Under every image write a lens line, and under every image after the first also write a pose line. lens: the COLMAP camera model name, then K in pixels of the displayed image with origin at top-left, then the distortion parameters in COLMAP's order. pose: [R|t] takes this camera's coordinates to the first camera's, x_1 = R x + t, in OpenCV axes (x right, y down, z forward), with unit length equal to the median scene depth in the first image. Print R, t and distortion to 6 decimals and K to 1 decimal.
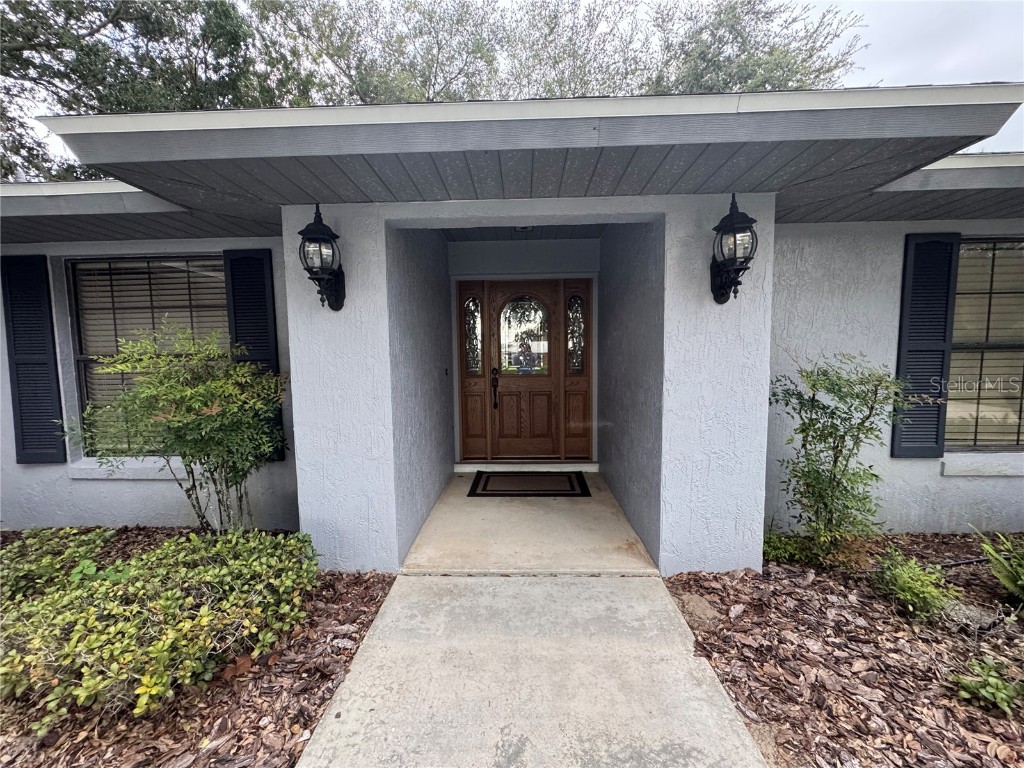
lens RADIAL K [[412.3, 0, 512.0], [0, 412.3, 384.0], [0, 0, 1]] dist [-0.000466, -0.000030]
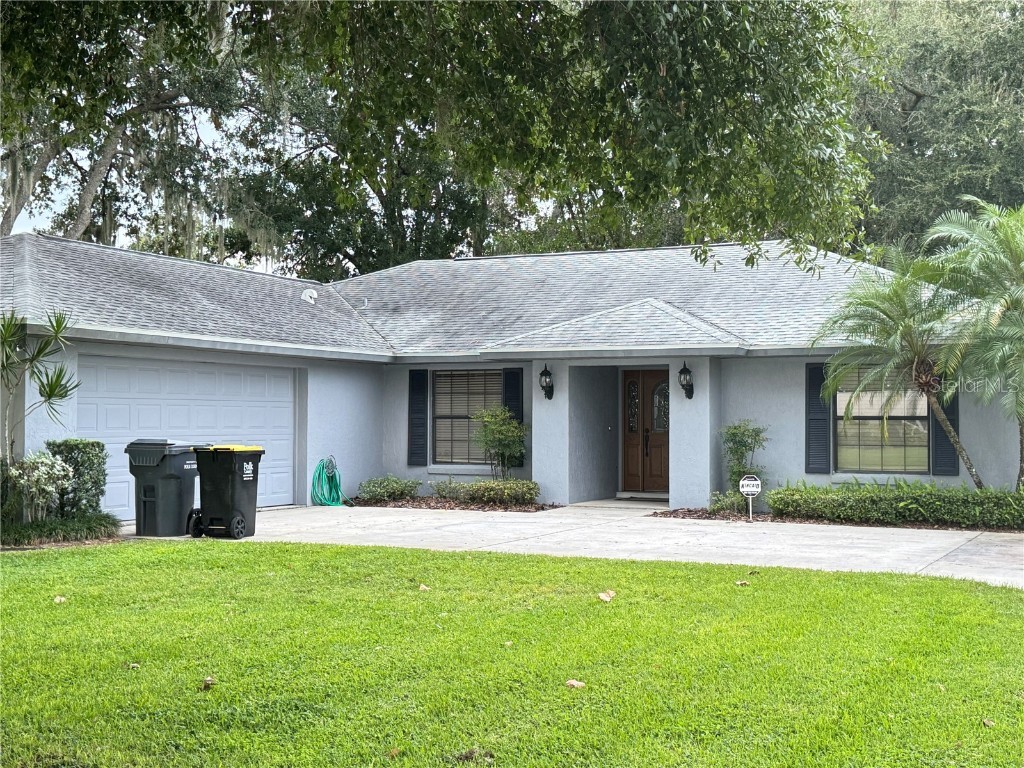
lens RADIAL K [[1310.5, 0, 512.0], [0, 1310.5, 384.0], [0, 0, 1]] dist [-0.003536, -0.007619]
pose [[0.919005, 0.007683, -0.394171, 2.127785], [-0.046235, 0.995011, -0.088402, 0.379616], [0.391525, 0.099467, 0.914775, -5.429653]]
